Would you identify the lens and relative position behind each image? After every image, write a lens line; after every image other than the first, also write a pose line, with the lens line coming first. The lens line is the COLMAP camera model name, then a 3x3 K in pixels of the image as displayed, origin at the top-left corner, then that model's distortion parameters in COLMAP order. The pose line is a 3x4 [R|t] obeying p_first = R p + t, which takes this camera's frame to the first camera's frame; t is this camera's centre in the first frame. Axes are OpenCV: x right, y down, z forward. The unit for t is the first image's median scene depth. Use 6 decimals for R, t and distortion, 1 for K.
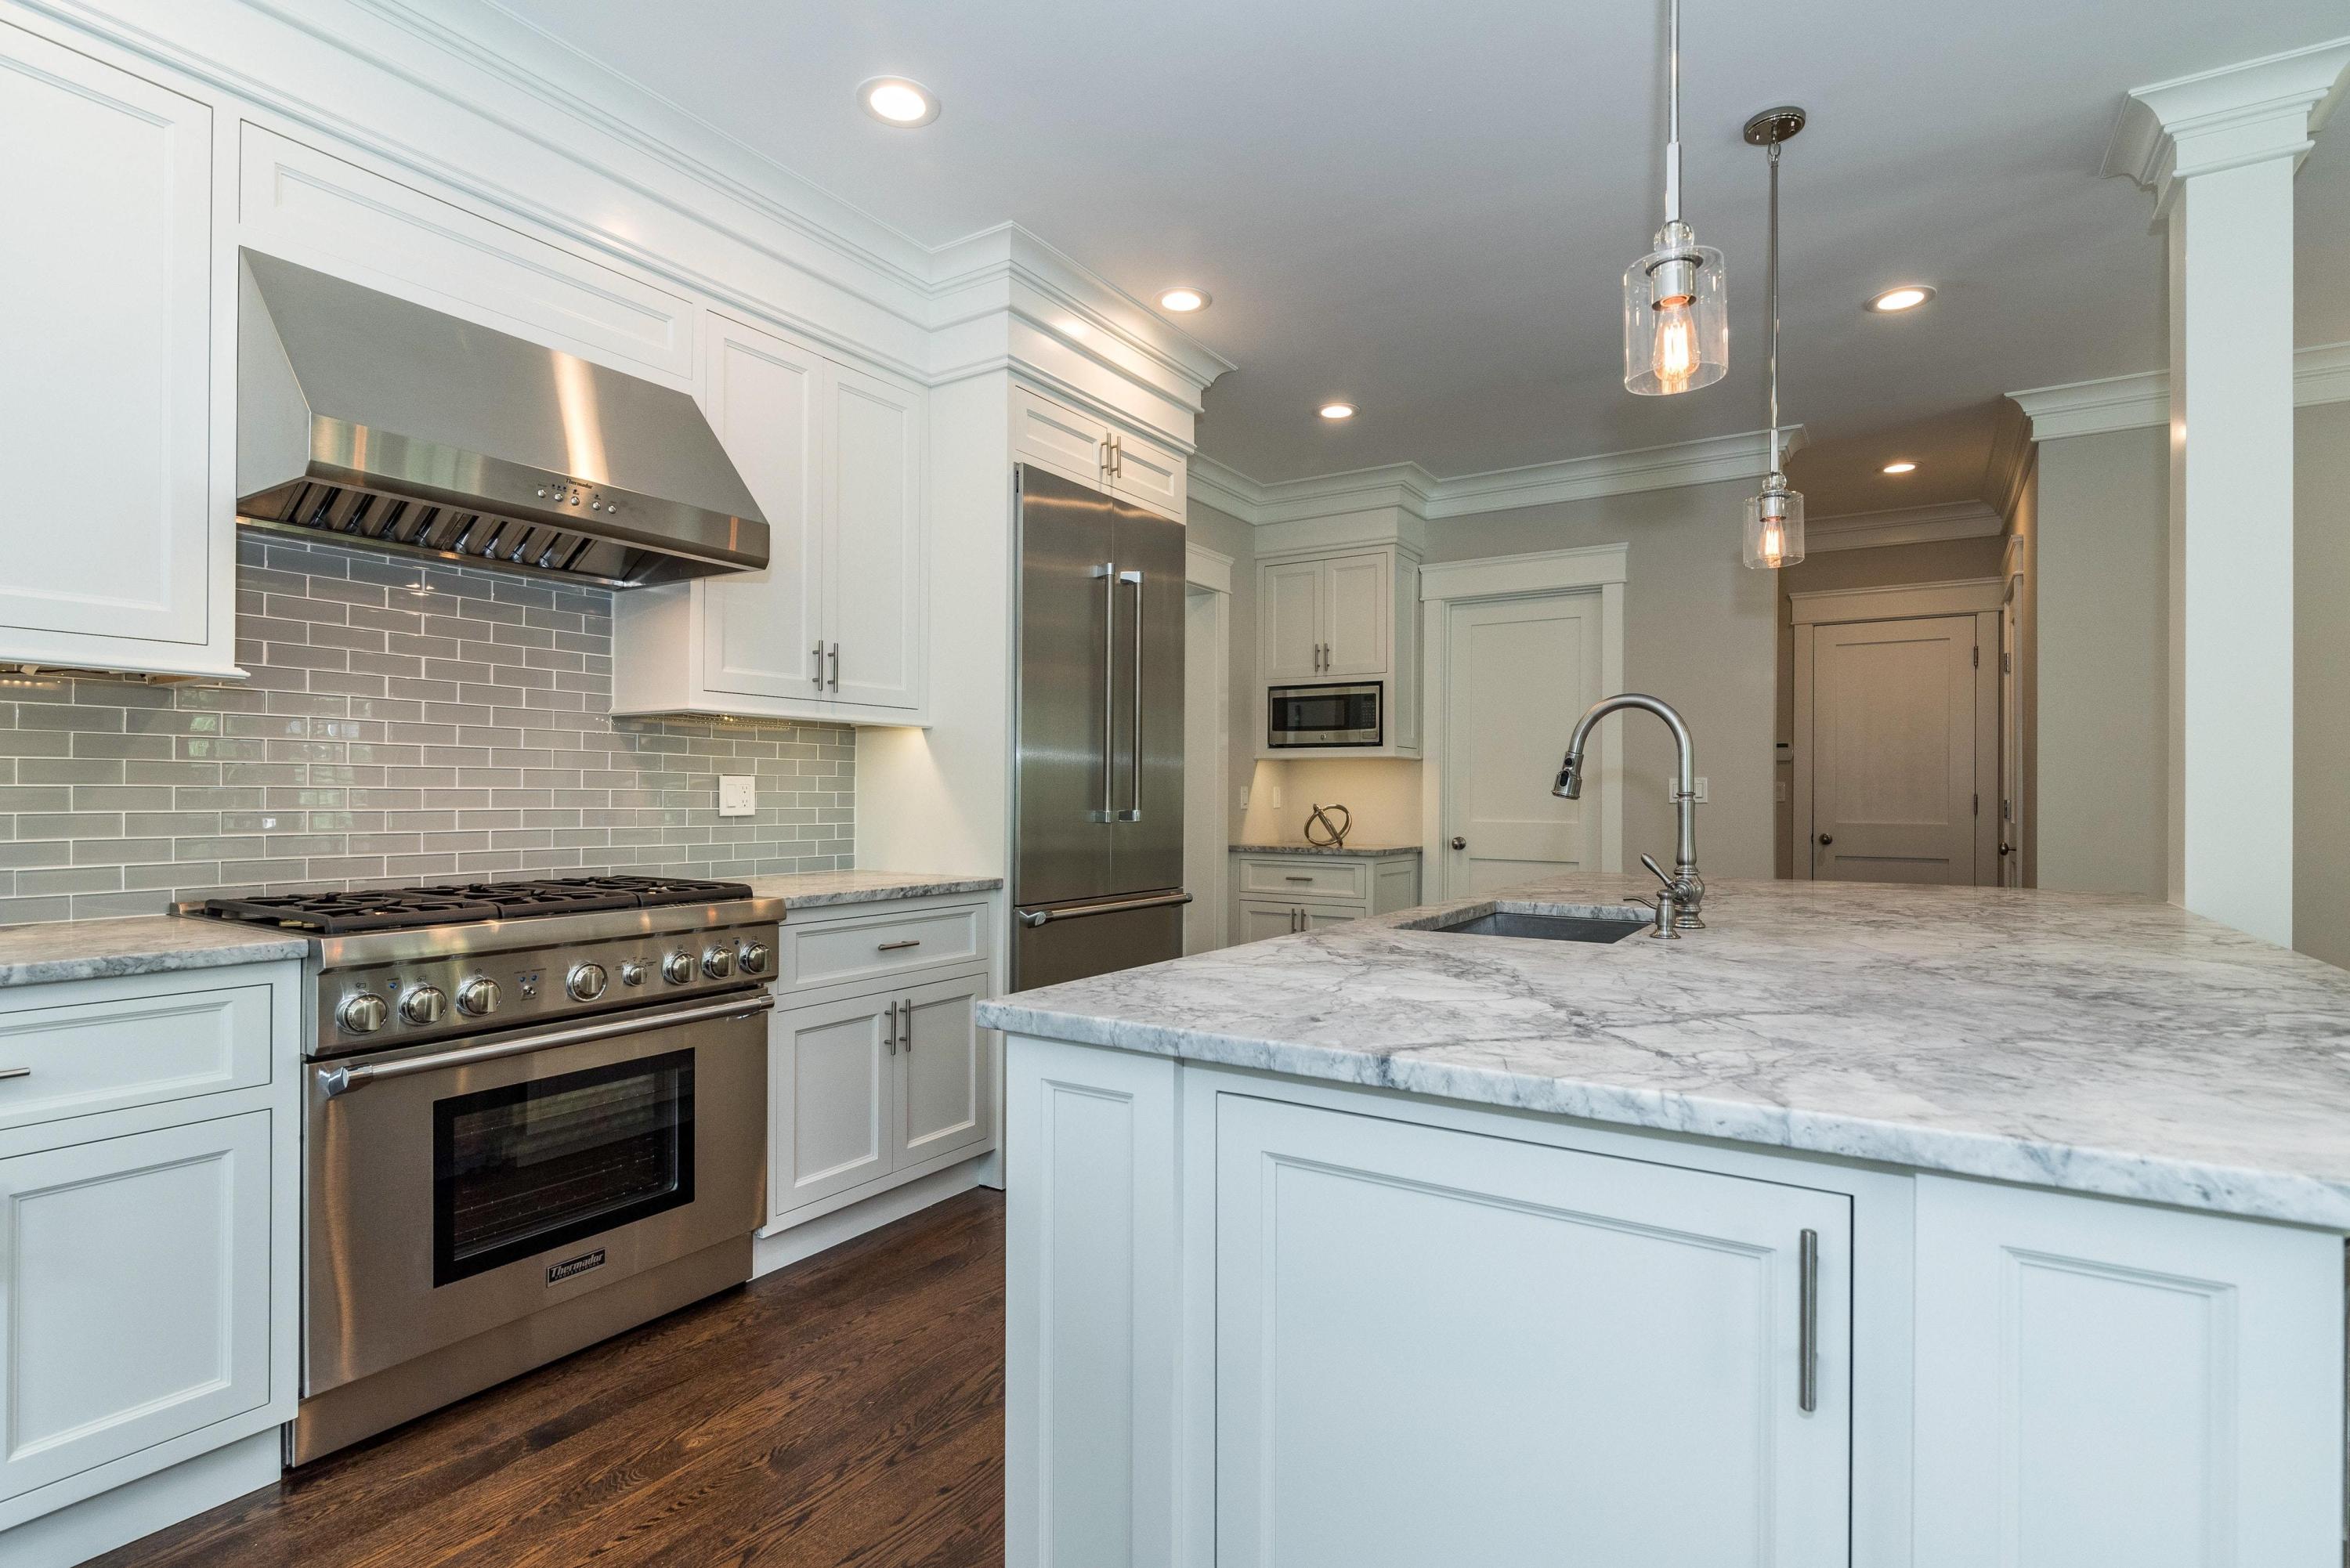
lens RADIAL K [[1116.3, 0, 1179.3], [0, 1116.3, 792.9], [0, 0, 1]] dist [0.006547, 0.000690]
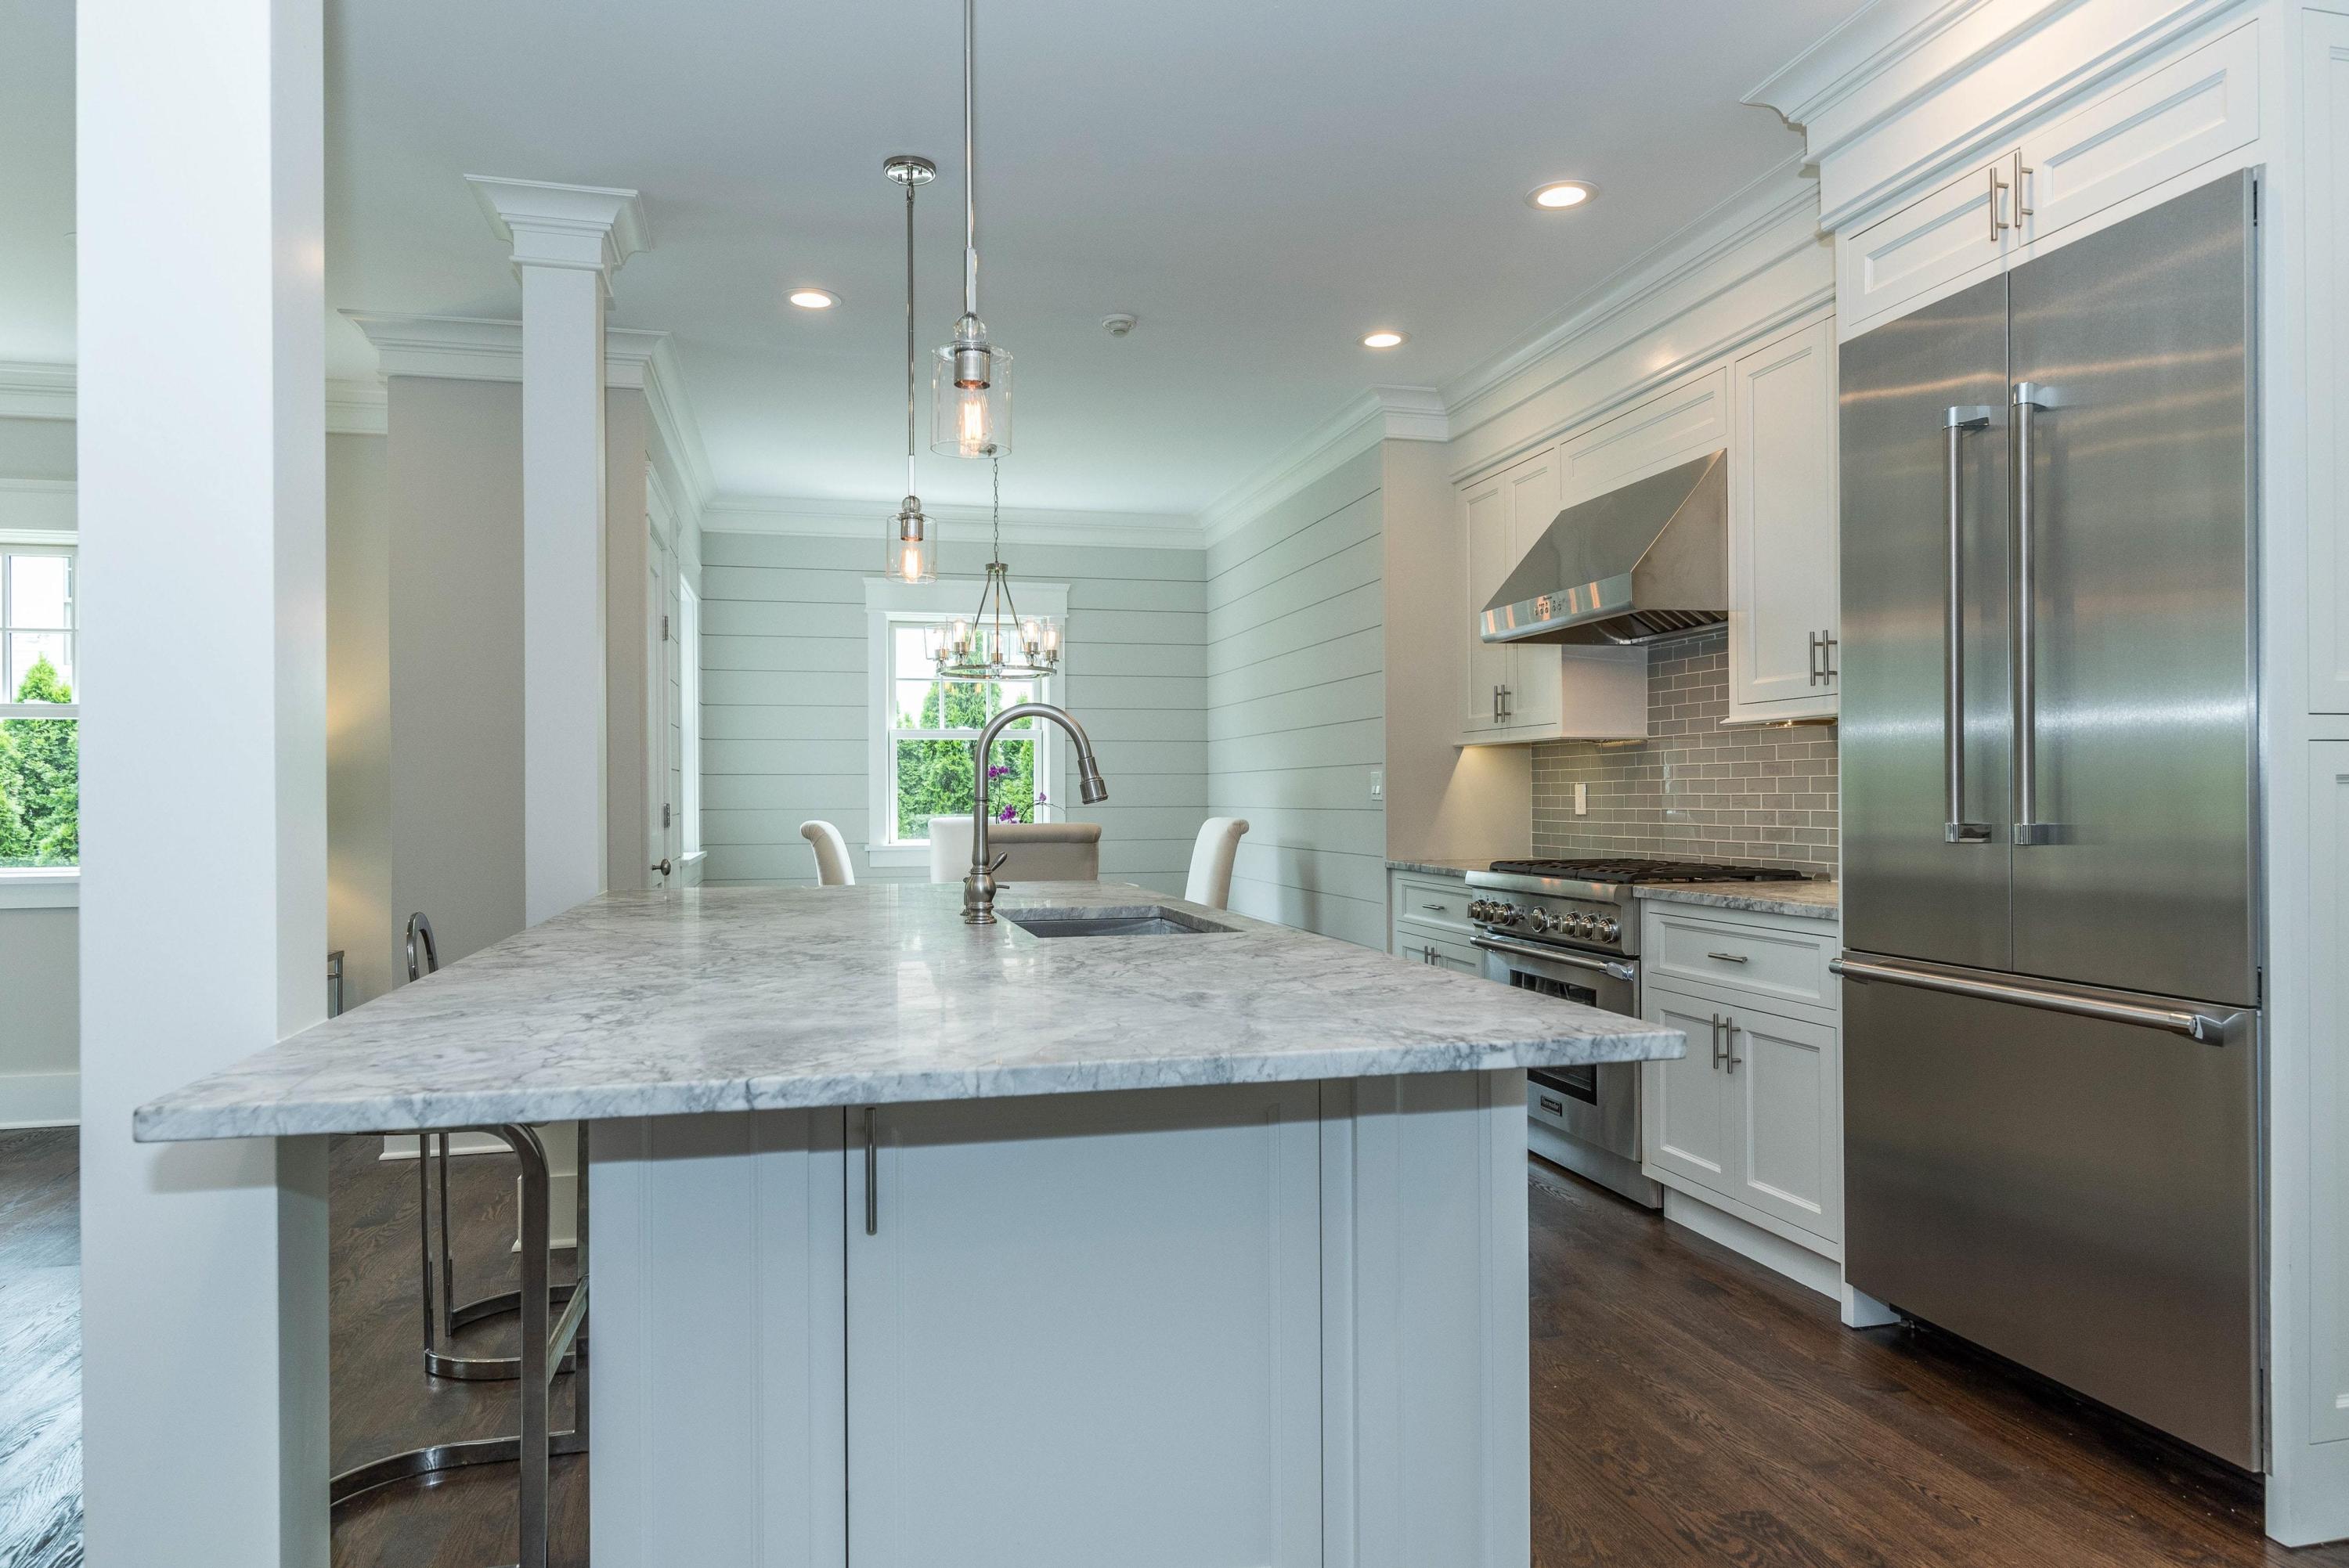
lens RADIAL K [[1416.1, 0, 1162.2], [0, 1416.1, 795.5], [0, 0, 1]] dist [-0.008334, 0.000861]
pose [[-0.678513, -0.004490, -0.734575, 1.074621], [0.003427, 0.999951, -0.009277, 0.010879], [0.734581, -0.008811, -0.678464, 1.654945]]
